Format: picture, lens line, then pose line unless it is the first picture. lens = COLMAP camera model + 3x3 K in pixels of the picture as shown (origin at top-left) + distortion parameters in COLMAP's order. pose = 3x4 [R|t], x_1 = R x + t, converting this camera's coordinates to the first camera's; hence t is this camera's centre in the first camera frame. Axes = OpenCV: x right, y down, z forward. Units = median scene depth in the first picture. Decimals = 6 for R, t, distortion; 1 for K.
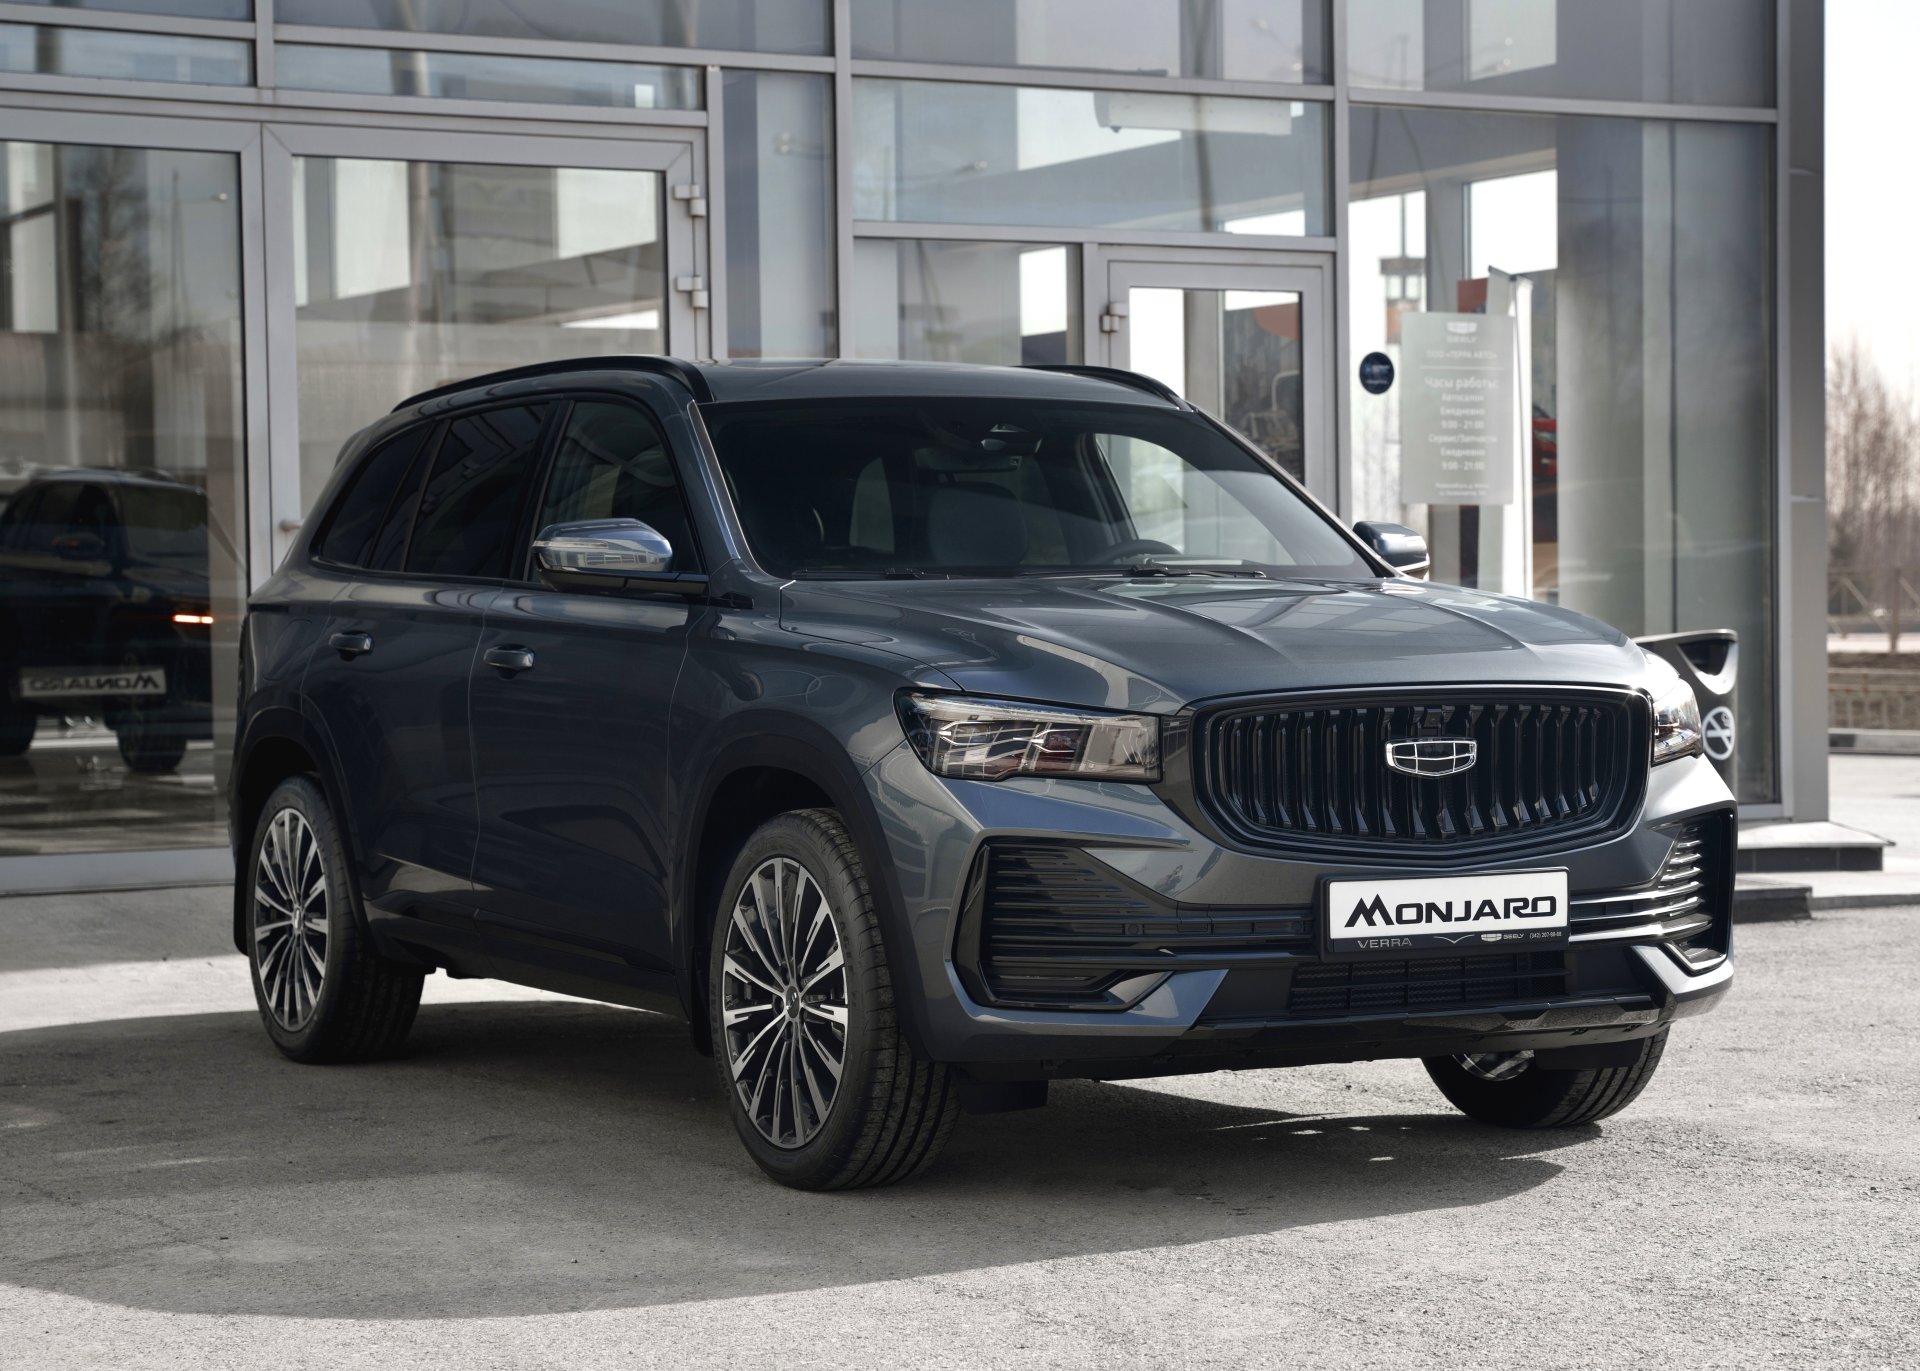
lens RADIAL K [[4250.7, 0, 968.8], [0, 4250.7, 677.7], [0, 0, 1]] dist [0.206425, 0.000000]
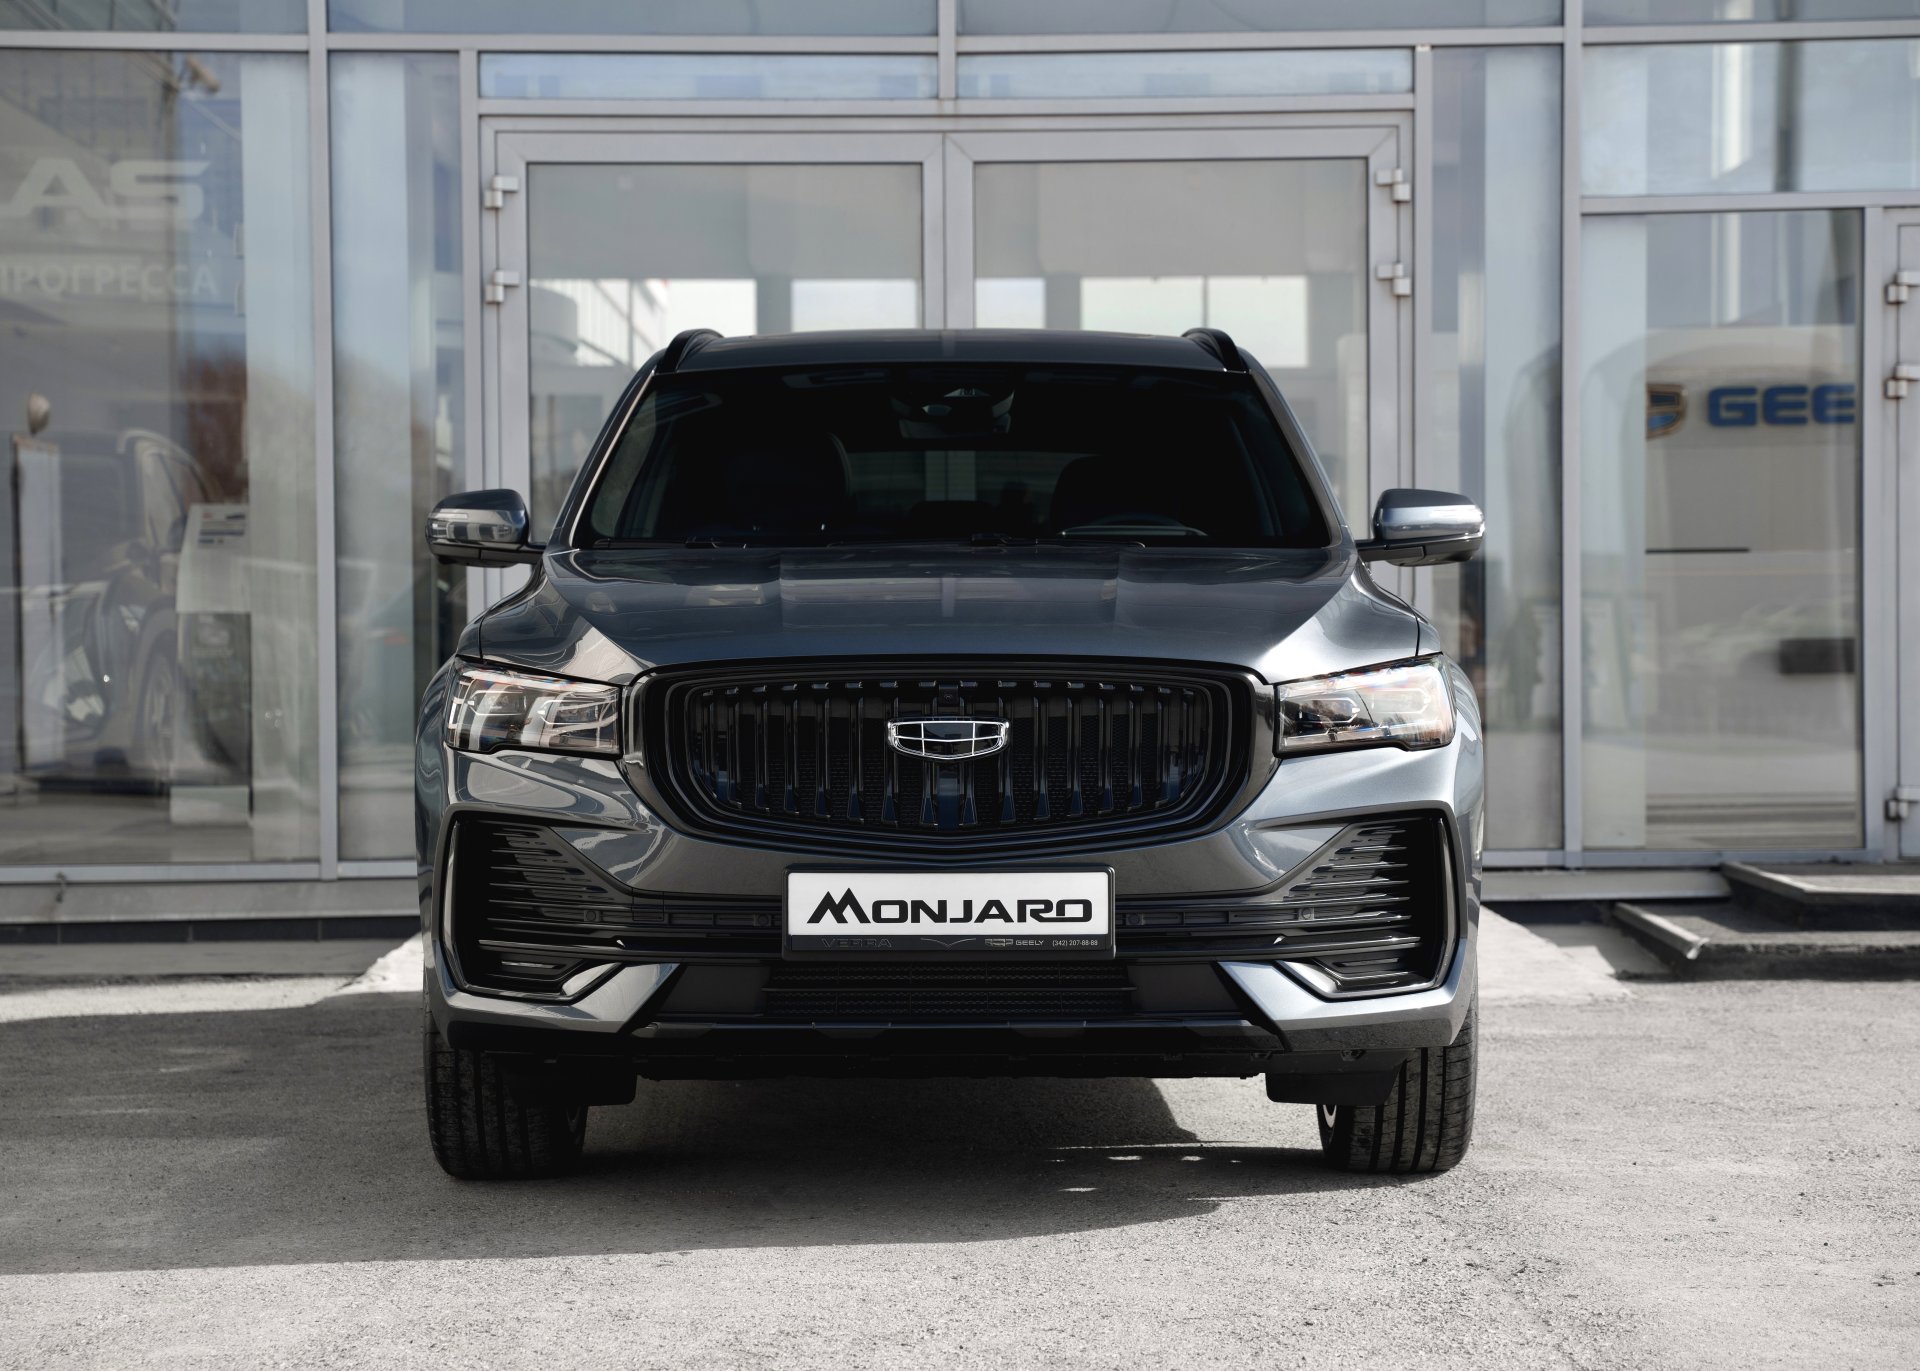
lens RADIAL K [[3976.0, 0, 945.9], [0, 3976.0, 673.7], [0, 0, 1]] dist [0.334468, 0.000000]
pose [[0.871510, 0.012264, -0.490224, 0.527073], [-0.015070, 0.999885, -0.001776, 0.005767], [0.490146, 0.008935, 0.871595, 0.261400]]
